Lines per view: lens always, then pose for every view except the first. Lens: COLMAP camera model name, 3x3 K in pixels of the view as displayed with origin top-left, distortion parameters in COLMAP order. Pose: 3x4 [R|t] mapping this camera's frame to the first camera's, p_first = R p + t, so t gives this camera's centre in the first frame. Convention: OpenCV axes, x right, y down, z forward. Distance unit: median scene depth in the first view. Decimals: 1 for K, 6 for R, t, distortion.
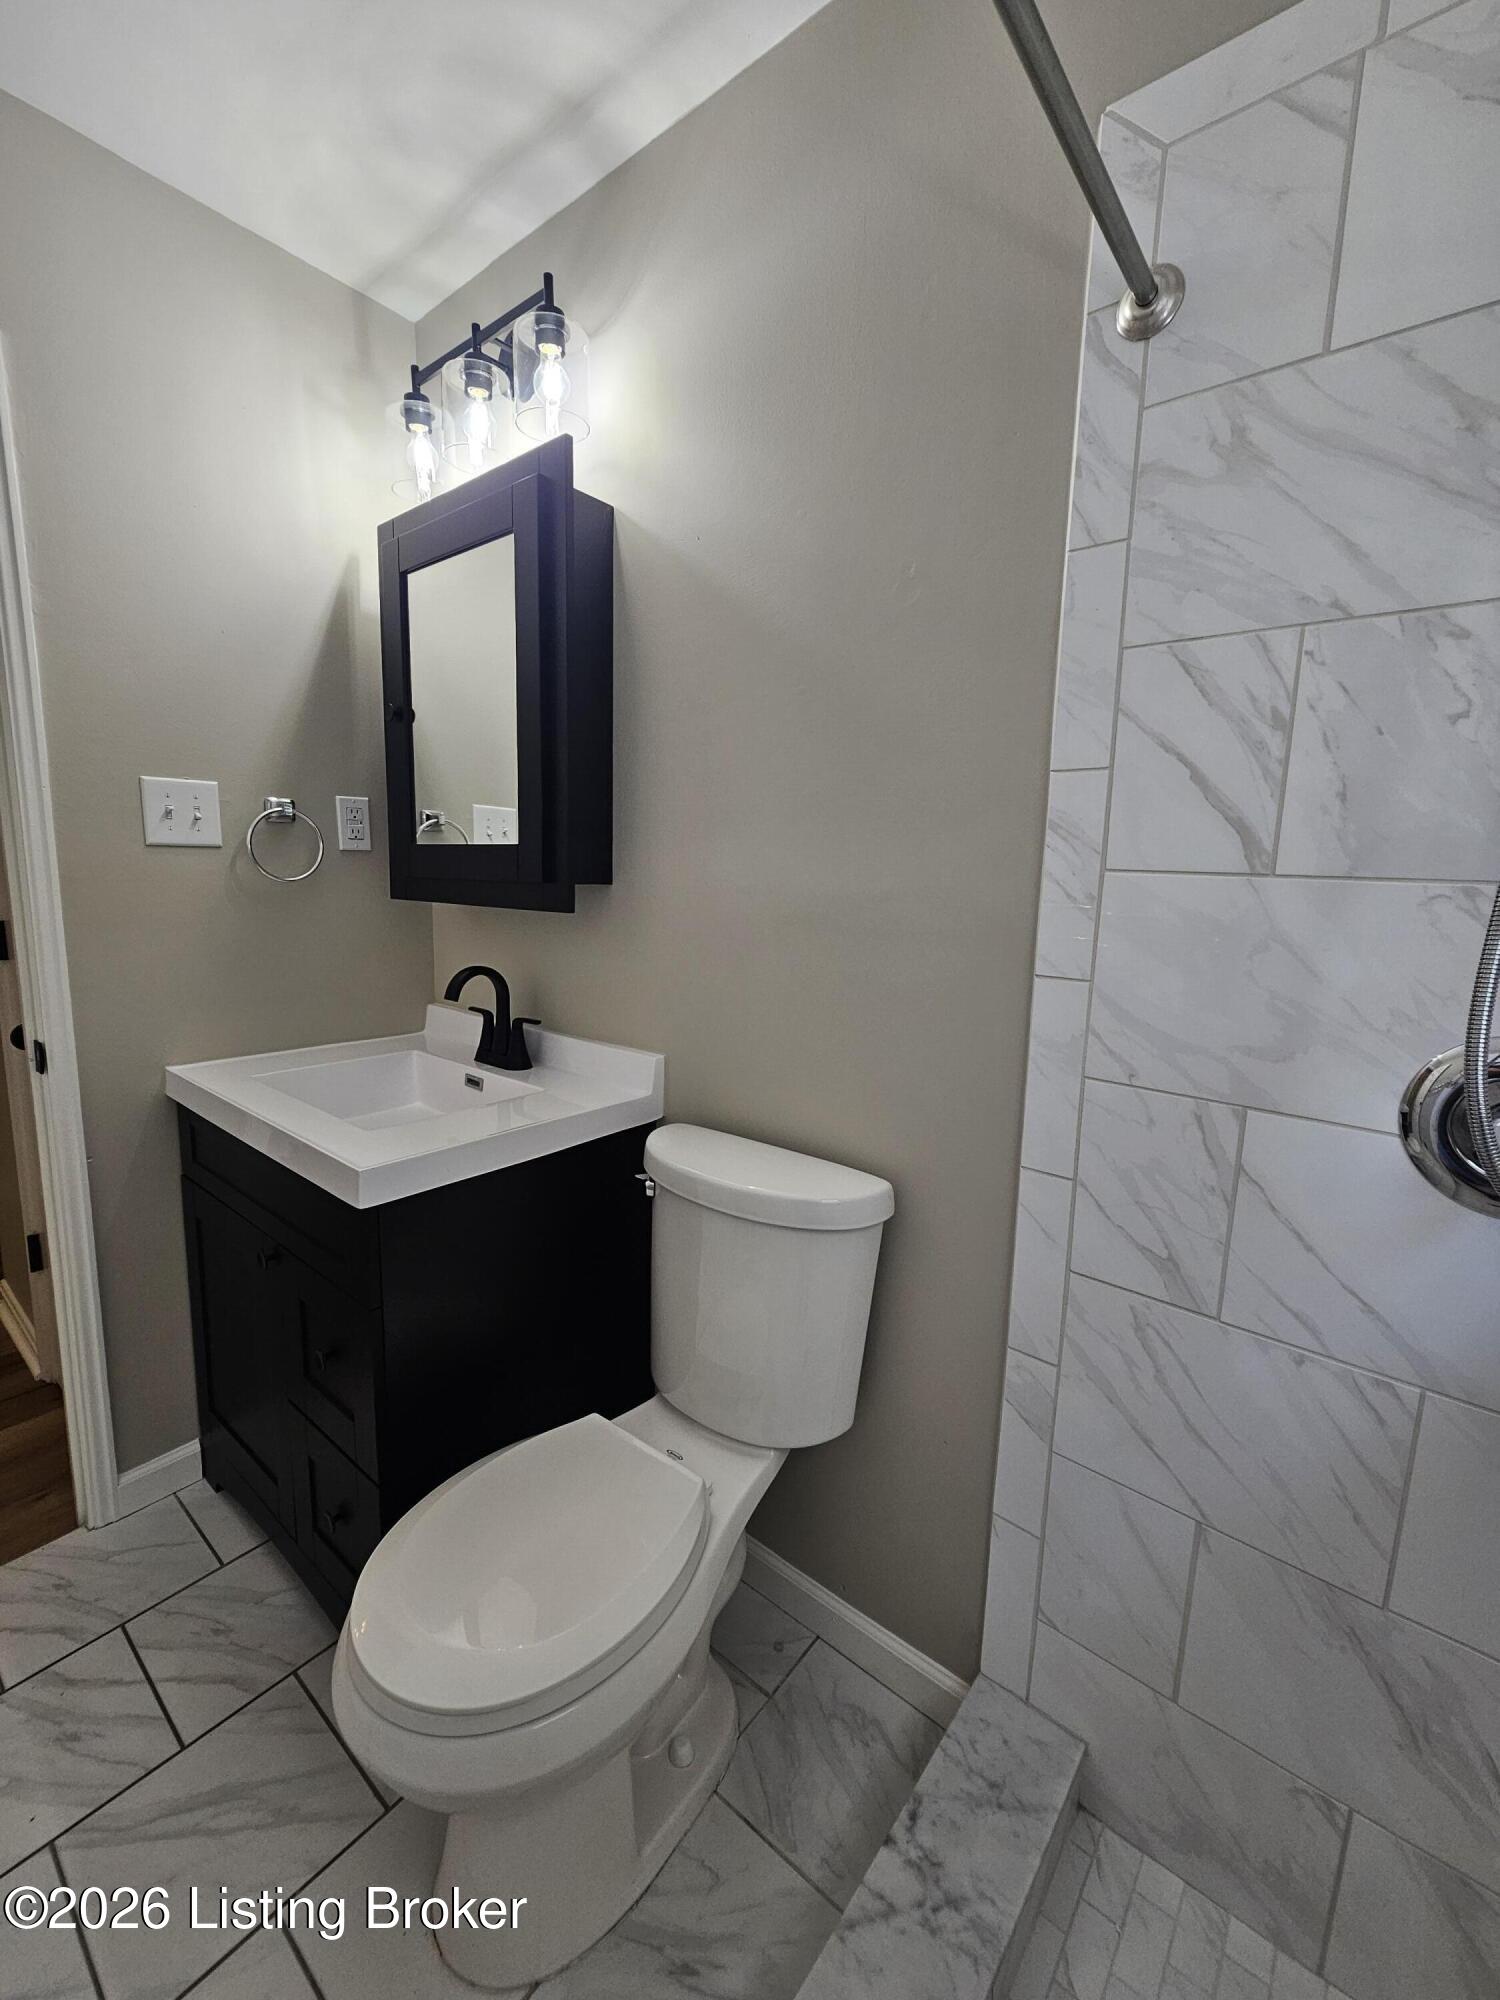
lens RADIAL K [[817.4, 0, 747.9], [0, 817.4, 994.1], [0, 0, 1]] dist [0.002087, -0.001260]
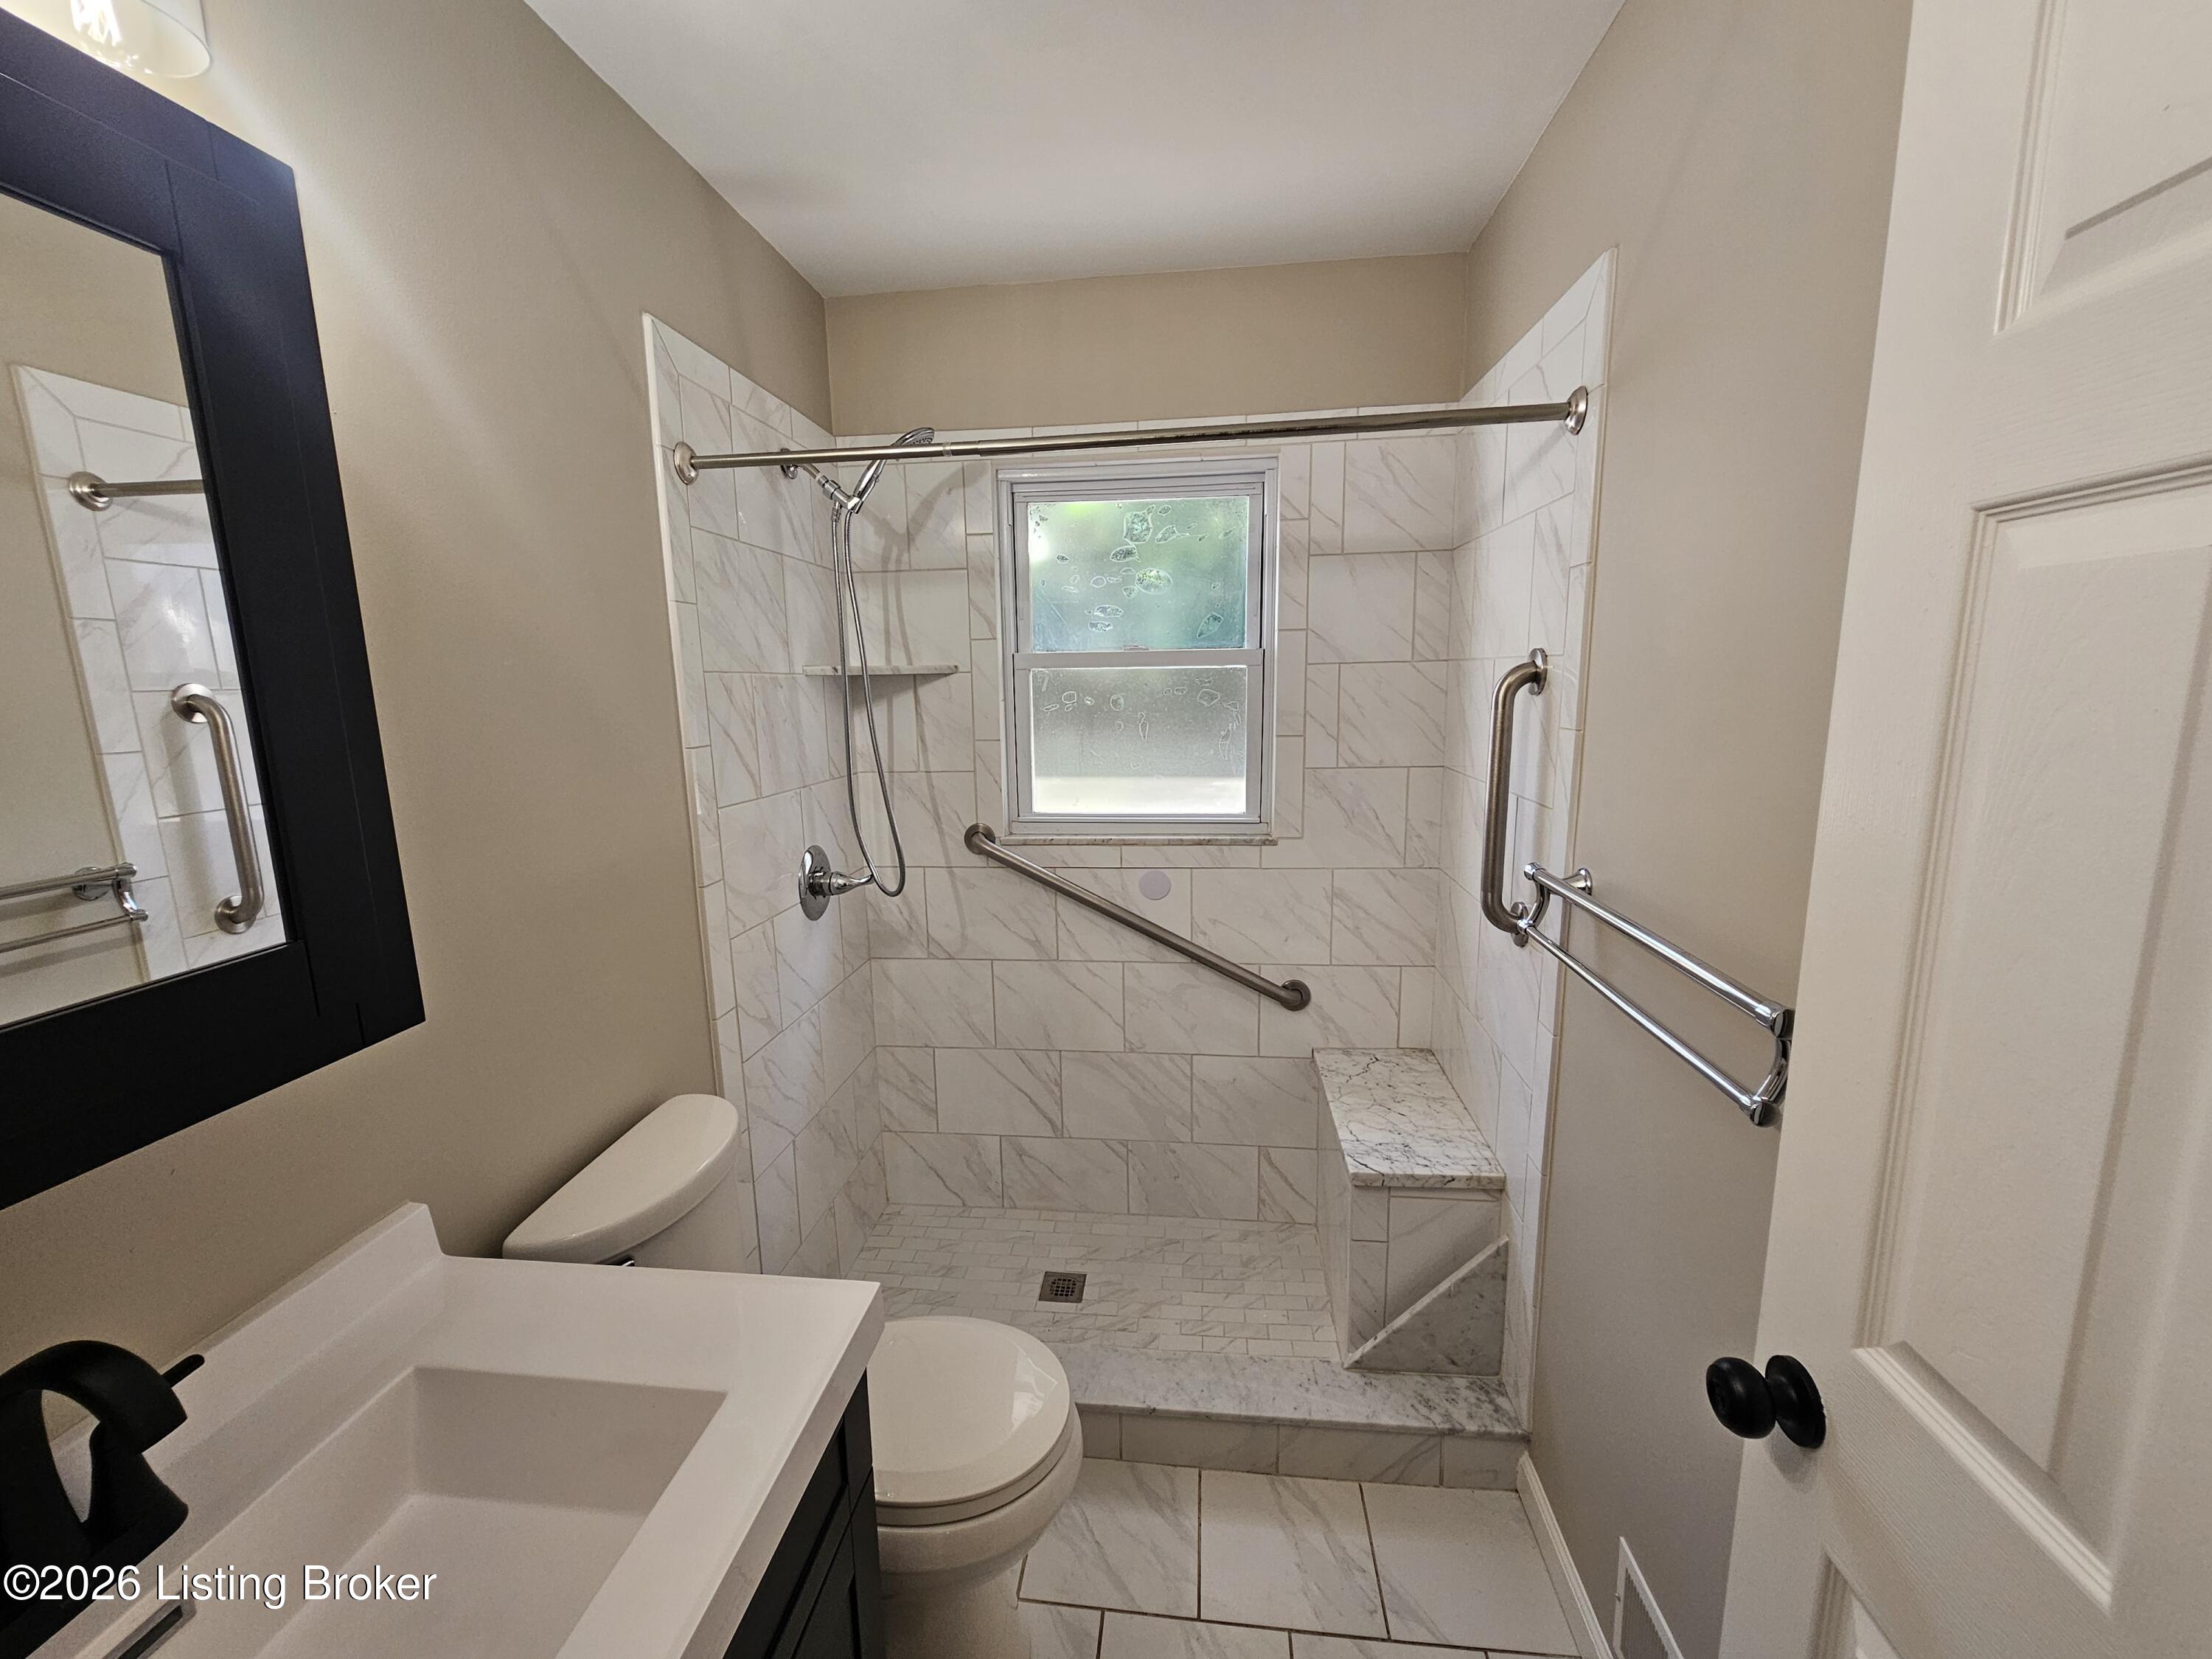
lens RADIAL K [[904.1, 0, 1091.3], [0, 904.1, 839.1], [0, 0, 1]] dist [0.002087, -0.001260]
pose [[-0.537200, -0.165163, 0.827126, -1.485103], [0.130183, 0.952653, 0.274780, -0.511261], [-0.833348, 0.255290, -0.490264, 1.354029]]
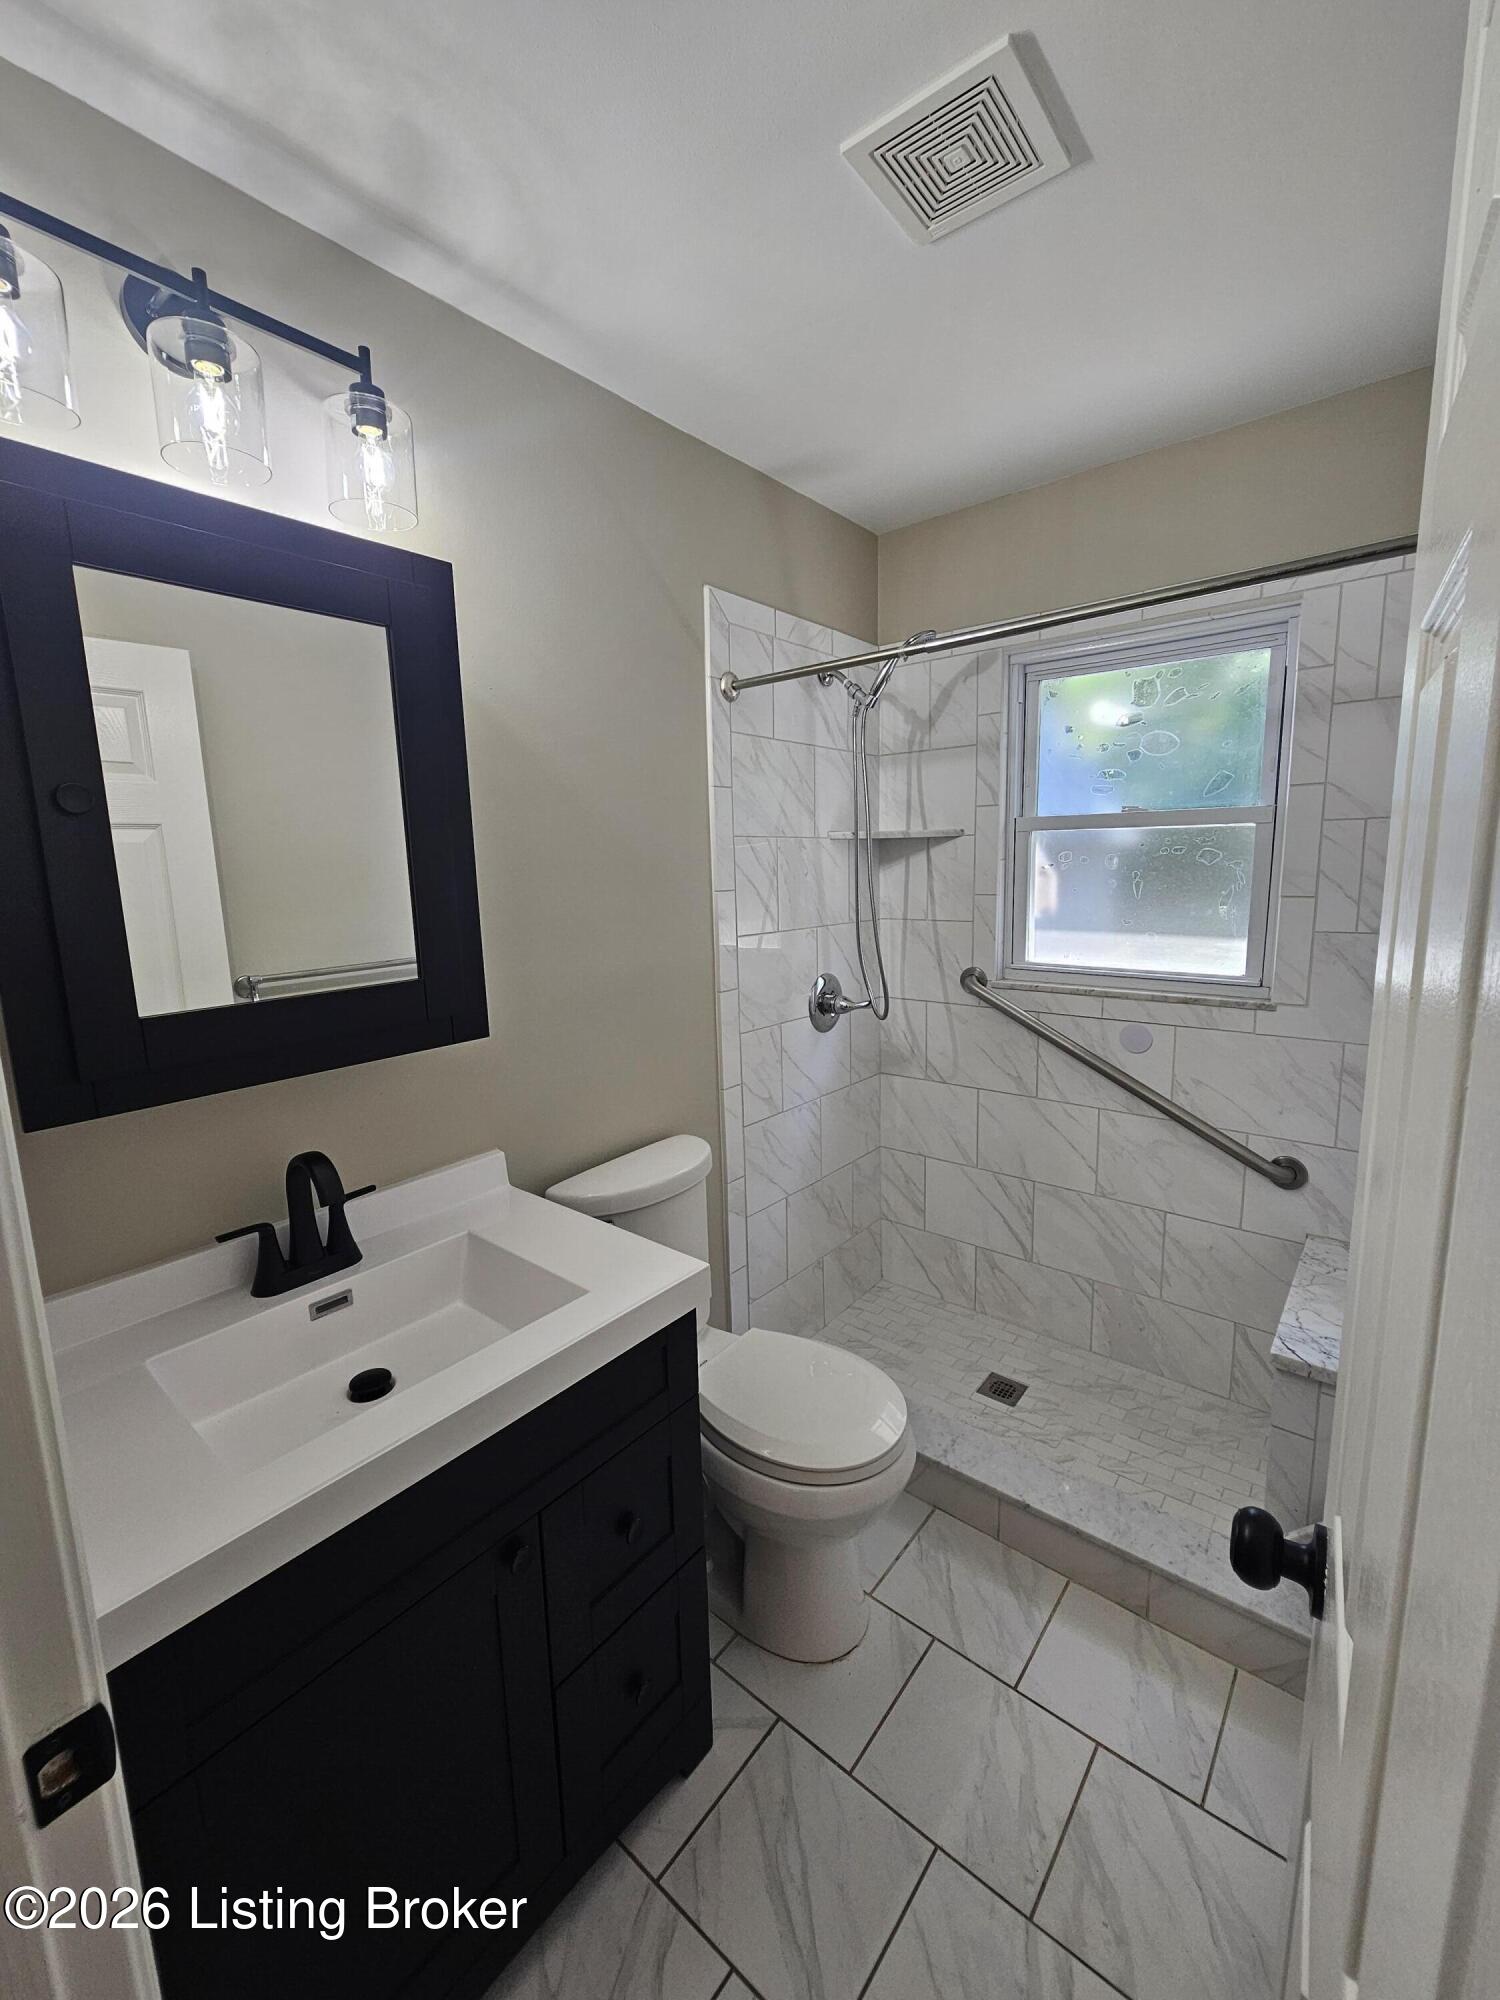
lens RADIAL K [[817.4, 0, 751.7], [0, 817.4, 991.1], [0, 0, 1]] dist [0.002087, -0.001260]
pose [[0.001228, -0.187514, 0.982261, -1.806920], [0.173500, 0.967405, 0.184461, -0.428550], [-0.984833, 0.170196, 0.033721, 0.977555]]
